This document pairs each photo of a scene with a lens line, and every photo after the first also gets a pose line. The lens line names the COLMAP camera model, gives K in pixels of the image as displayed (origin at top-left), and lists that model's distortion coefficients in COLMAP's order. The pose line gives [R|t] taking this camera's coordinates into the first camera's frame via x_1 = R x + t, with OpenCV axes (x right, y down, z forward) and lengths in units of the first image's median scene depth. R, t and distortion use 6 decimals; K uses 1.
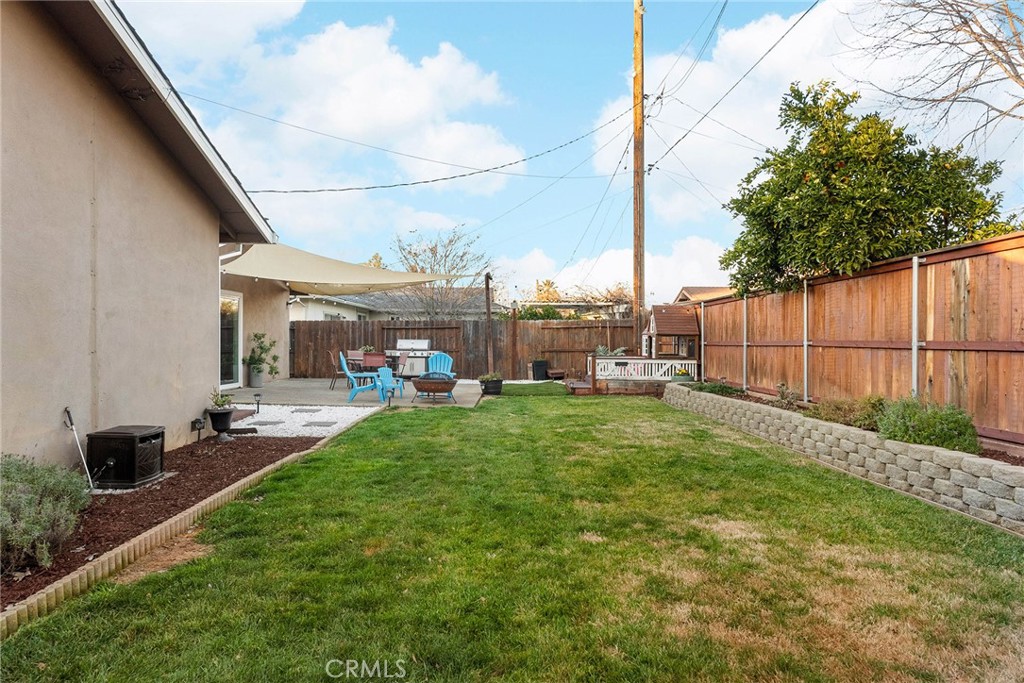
lens RADIAL K [[620.2, 0, 512.0], [0, 620.2, 341.5], [0, 0, 1]] dist [0.002005, 0.000493]
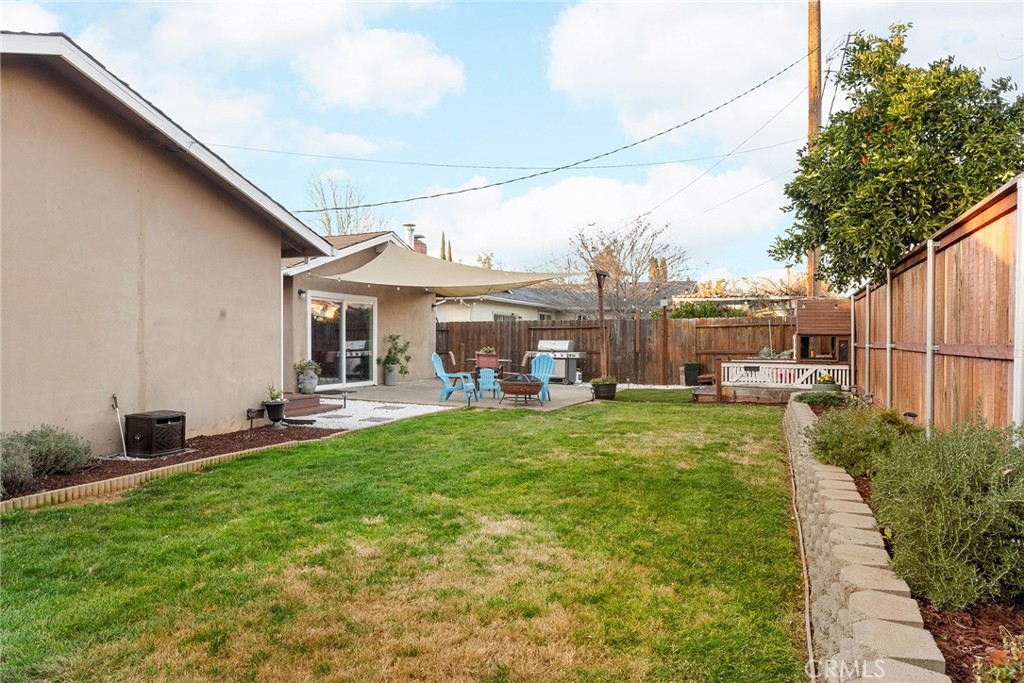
lens RADIAL K [[687.9, 0, 512.0], [0, 687.9, 341.5], [0, 0, 1]] dist [-0.000116, -0.000728]
pose [[0.927407, -0.000638, -0.374053, 0.226308], [0.000879, 1.000000, 0.000474, -0.002353], [0.374052, -0.000769, 0.927407, -0.017234]]
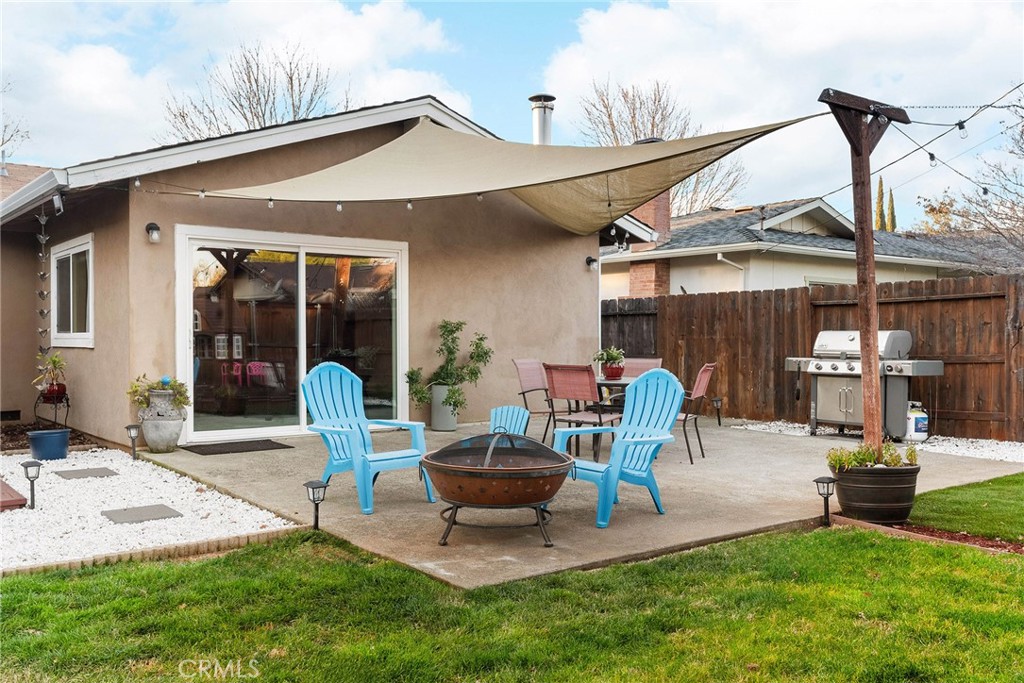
lens RADIAL K [[892.5, 0, 512.0], [0, 892.5, 341.5], [0, 0, 1]] dist [0.006314, -0.002425]
pose [[0.619106, -0.004102, -0.785297, 0.188224], [0.005668, 0.999984, -0.000755, 0.003388], [0.785287, -0.003983, 0.619119, 0.611836]]
